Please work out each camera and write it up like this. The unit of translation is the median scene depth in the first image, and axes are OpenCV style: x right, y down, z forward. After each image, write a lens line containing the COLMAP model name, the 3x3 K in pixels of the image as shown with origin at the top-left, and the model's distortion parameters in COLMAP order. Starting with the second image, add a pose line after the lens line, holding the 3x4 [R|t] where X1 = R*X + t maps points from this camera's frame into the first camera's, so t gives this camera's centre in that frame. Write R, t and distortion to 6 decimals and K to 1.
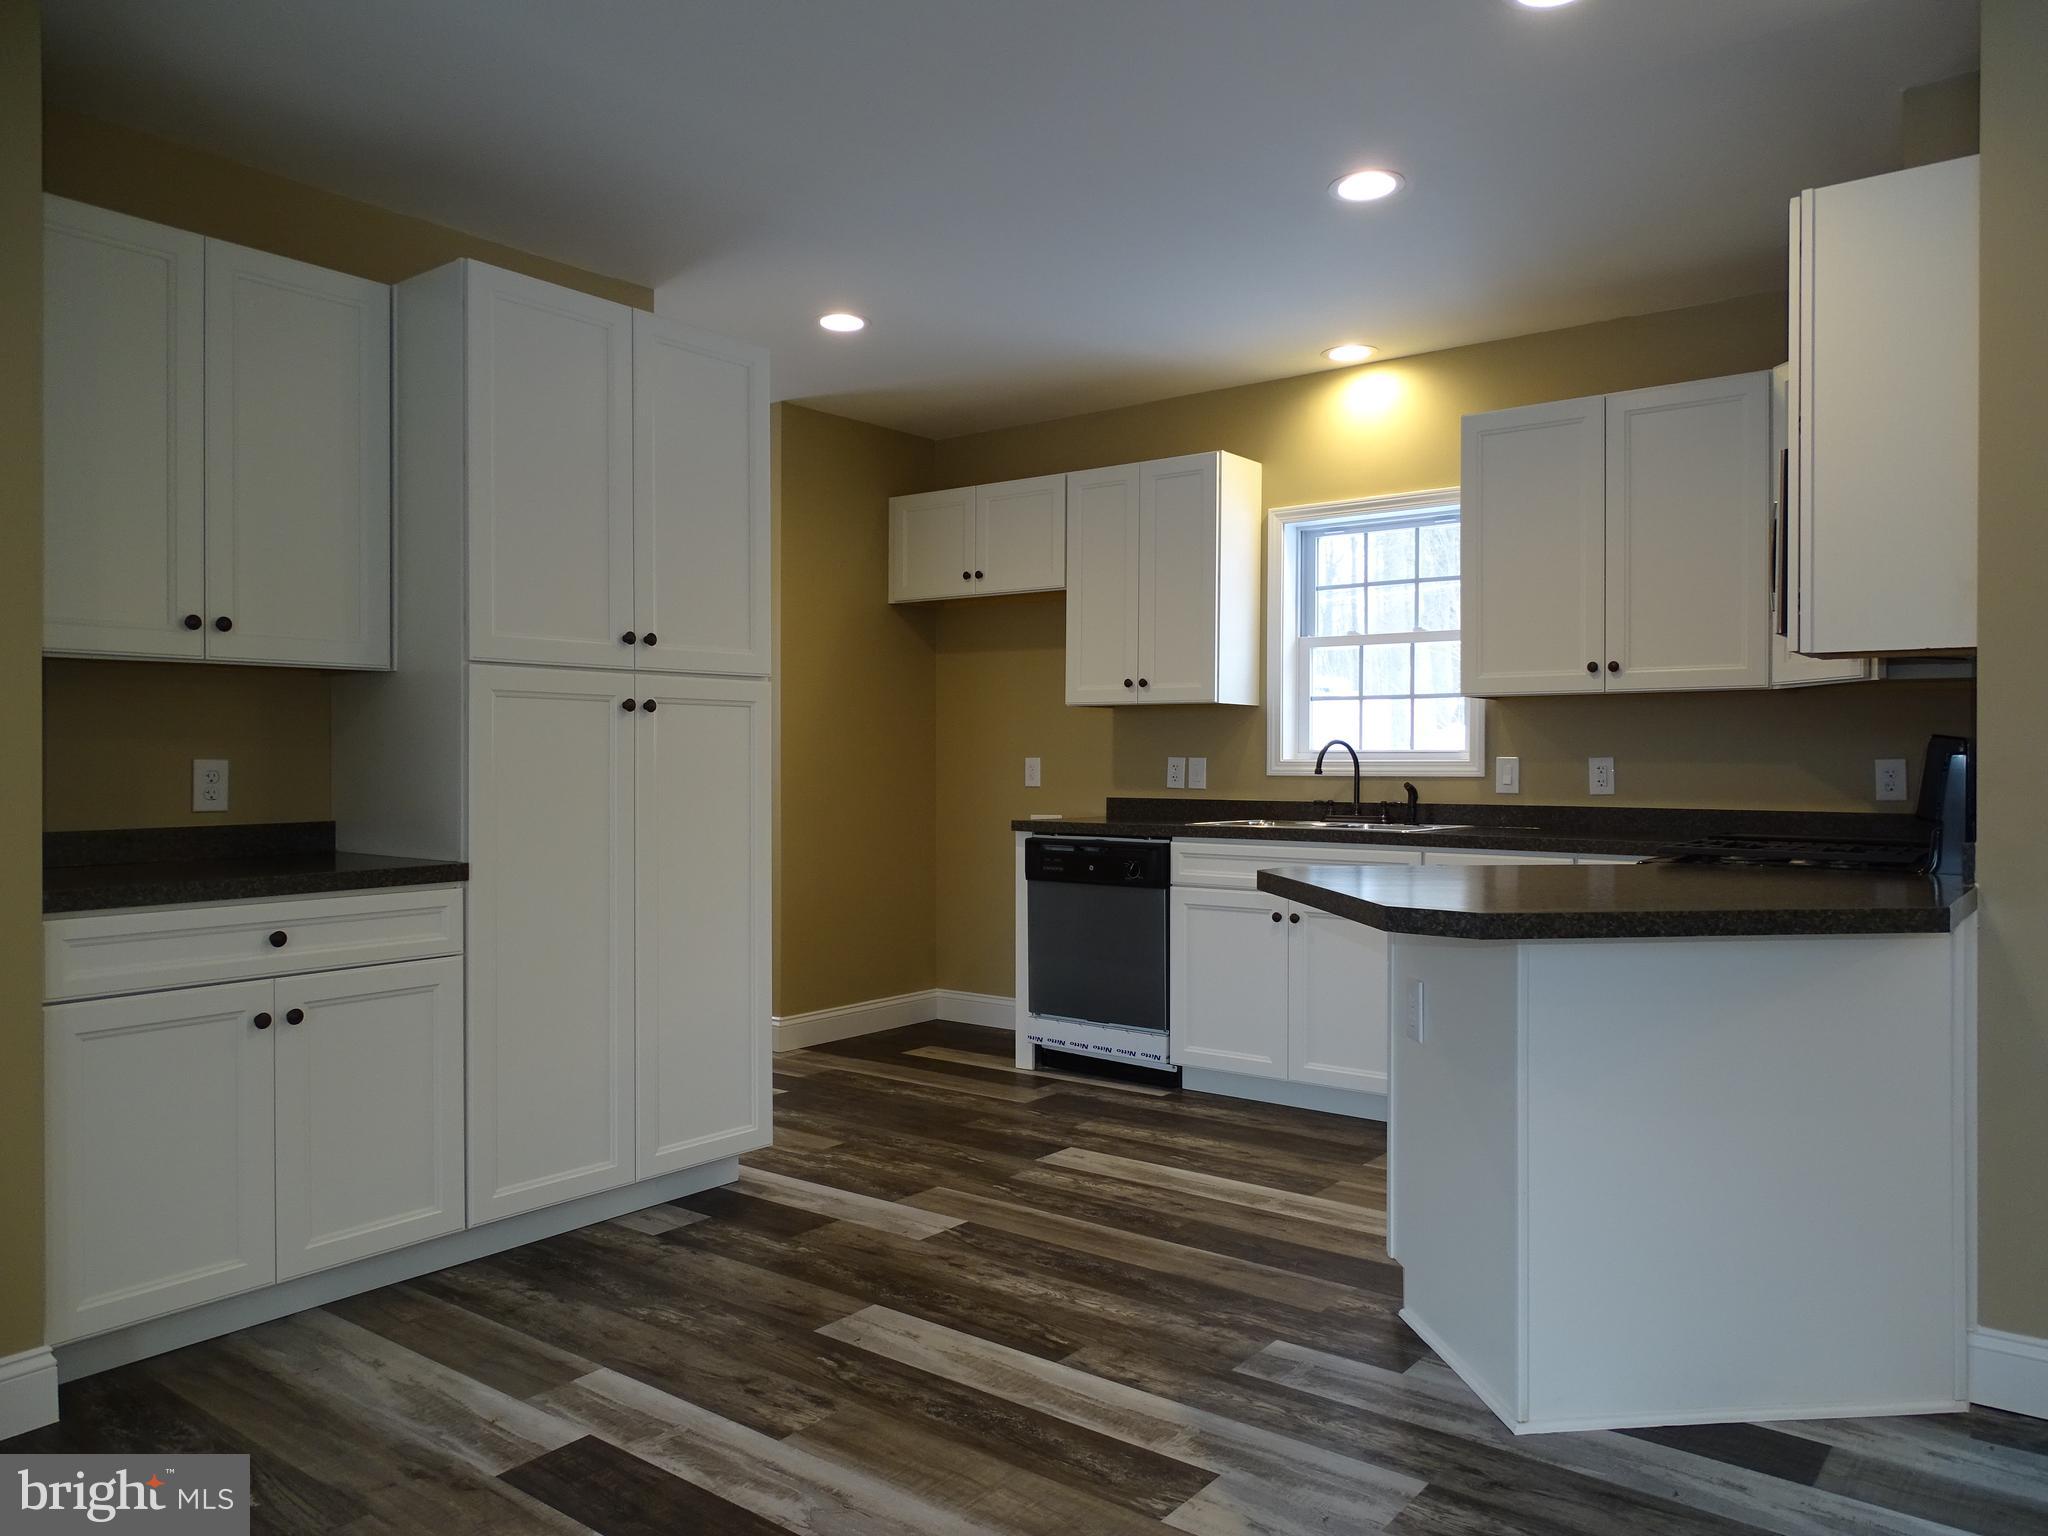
lens RADIAL K [[1452.7, 0, 1020.2], [0, 1452.7, 760.8], [0, 0, 1]] dist [0.001230, 0.002187]
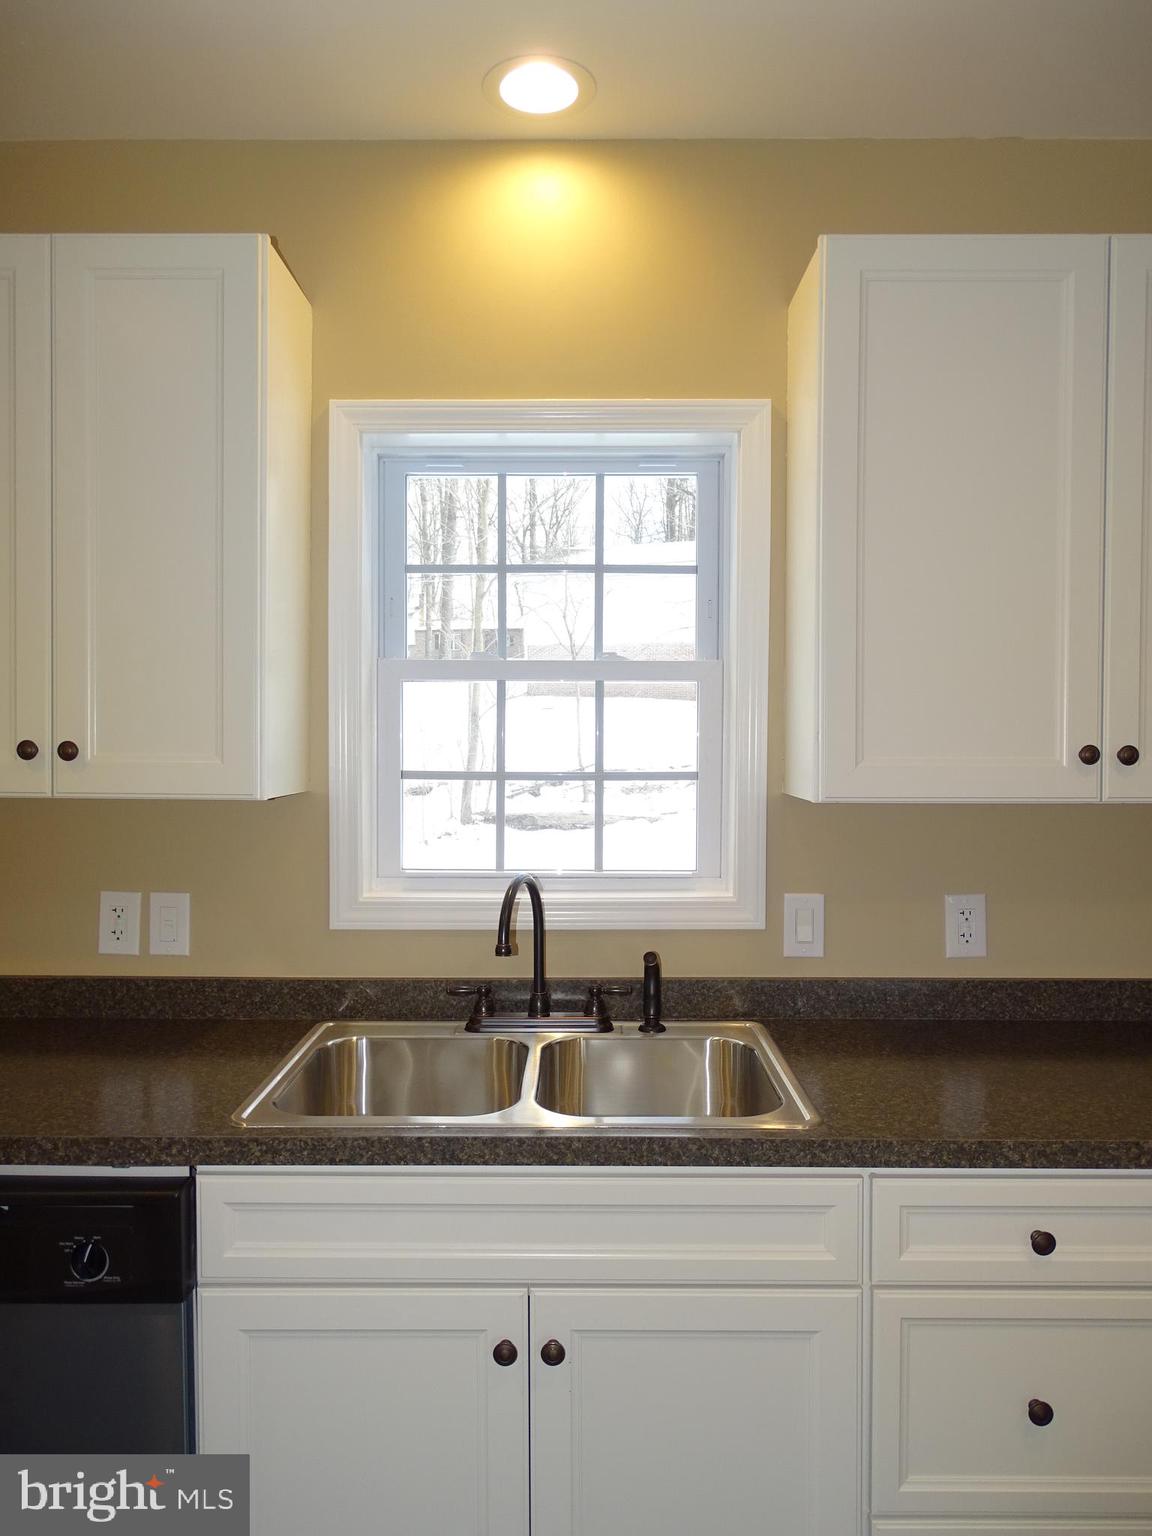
lens RADIAL K [[1089.5, 0, 556.6], [0, 1089.5, 747.5], [0, 0, 1]] dist [-0.015764, -0.003735]
pose [[0.797523, -0.008679, 0.603226, 0.005556], [0.000588, 0.999907, 0.013609, -0.067342], [-0.603288, -0.010499, 0.797454, 0.749685]]
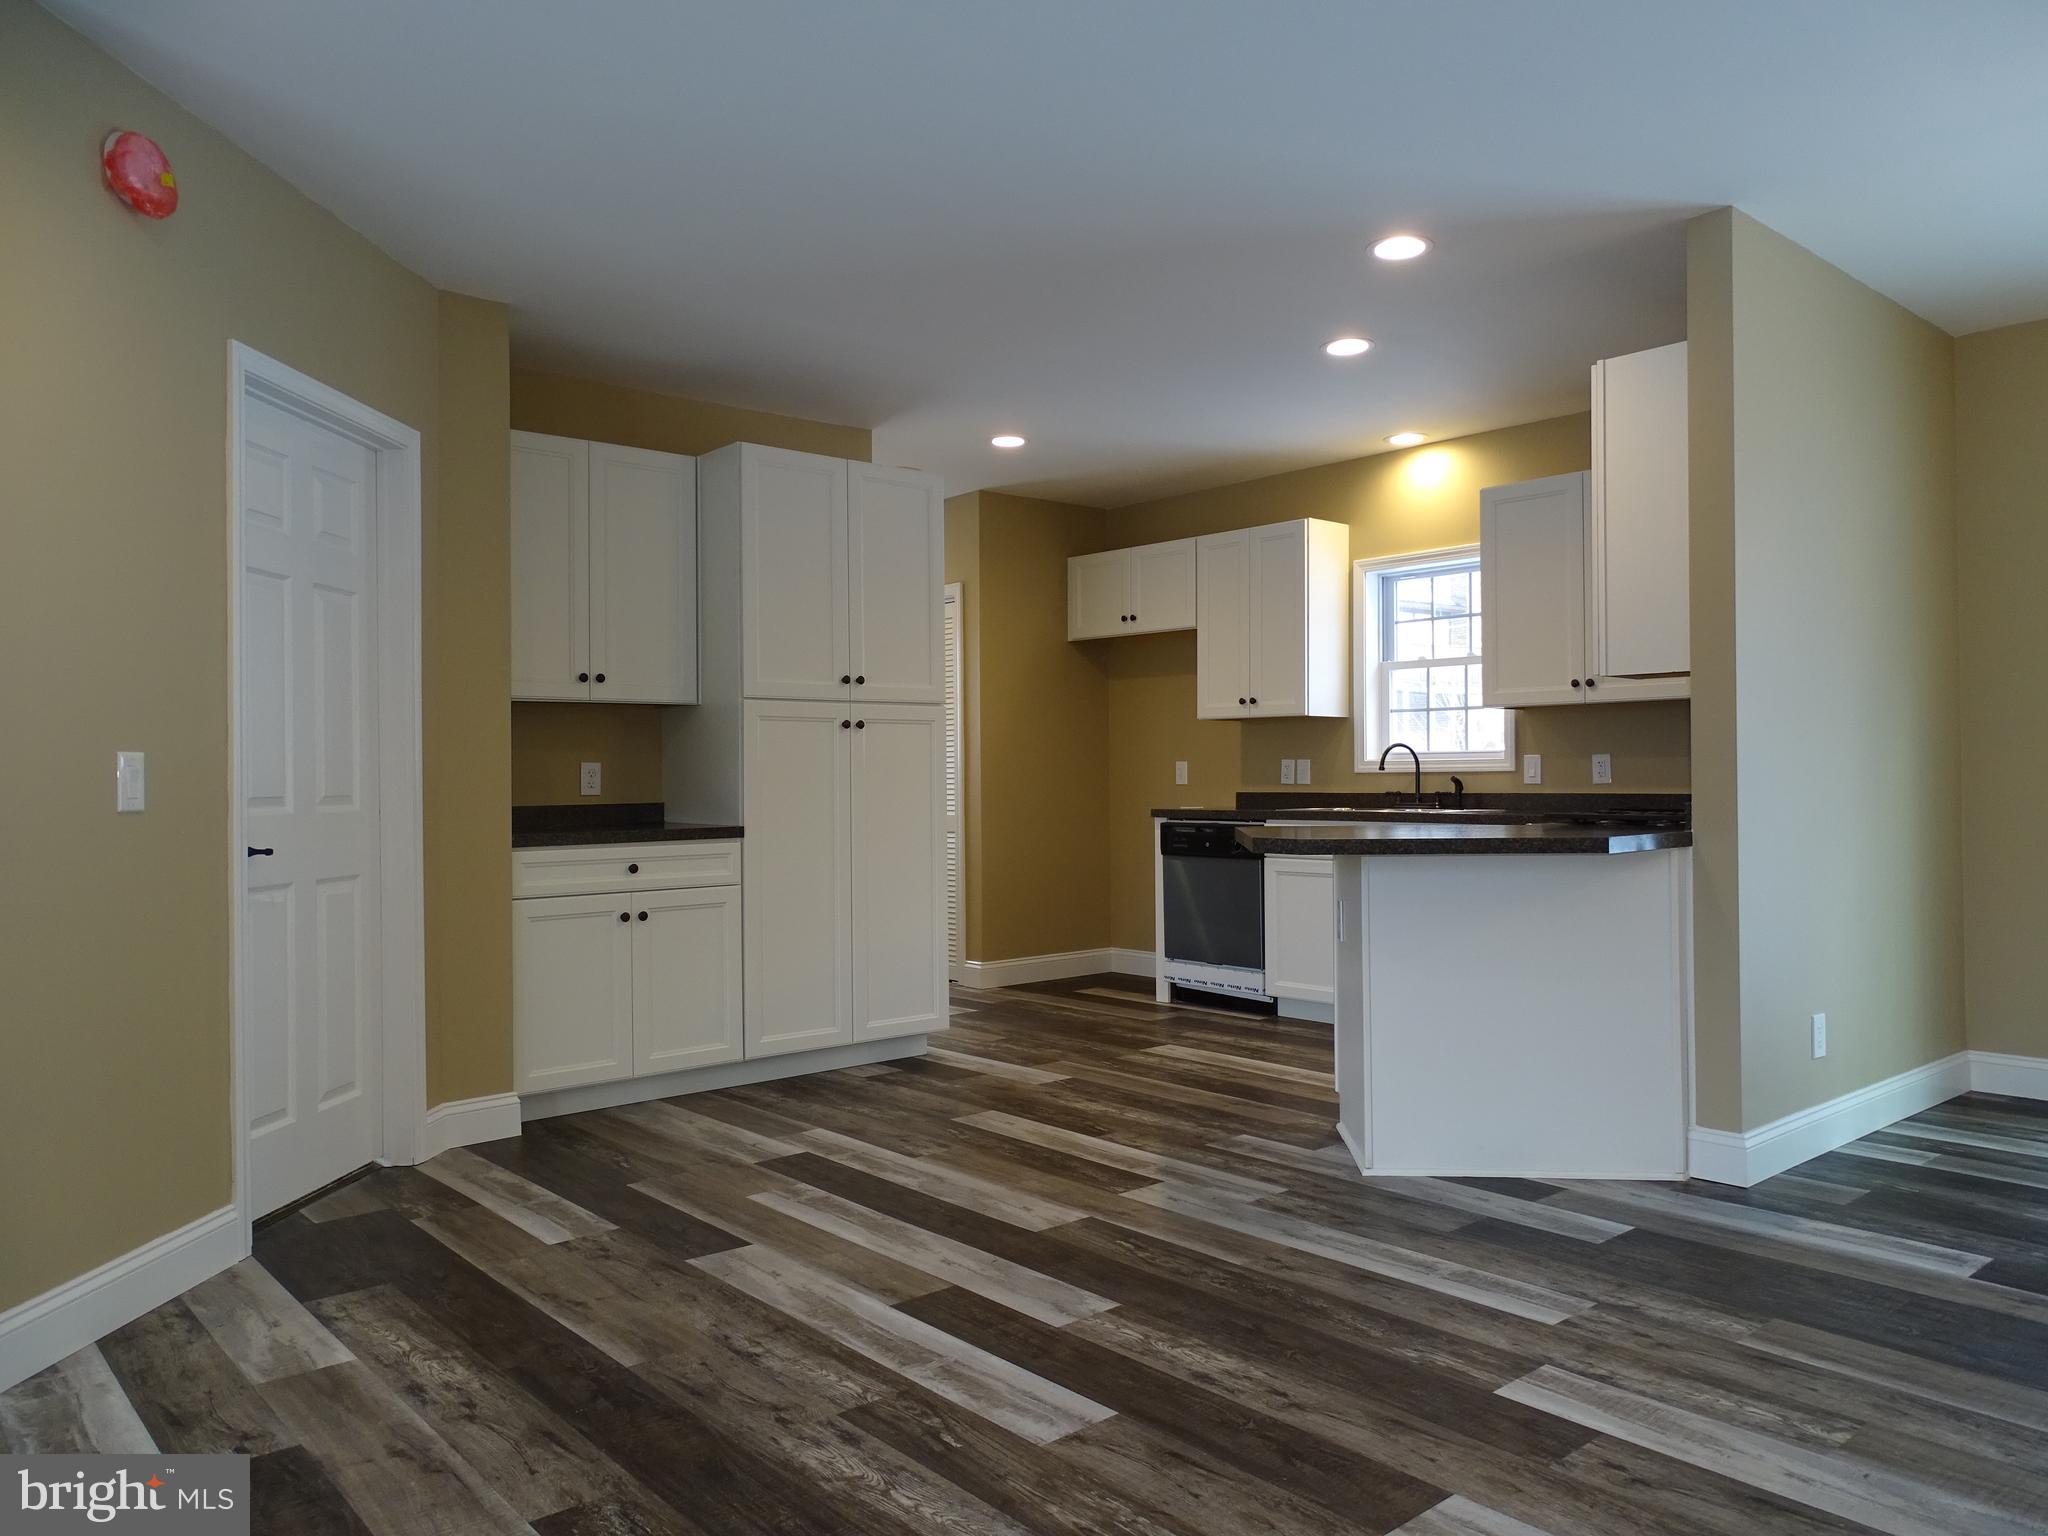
lens RADIAL K [[1452.7, 0, 1020.2], [0, 1452.7, 760.8], [0, 0, 1]] dist [0.001230, 0.002187]
pose [[0.980848, -0.010360, -0.194498, 0.150683], [0.008191, 0.999895, -0.011955, 0.014314], [0.194601, 0.010133, 0.980830, -0.331687]]
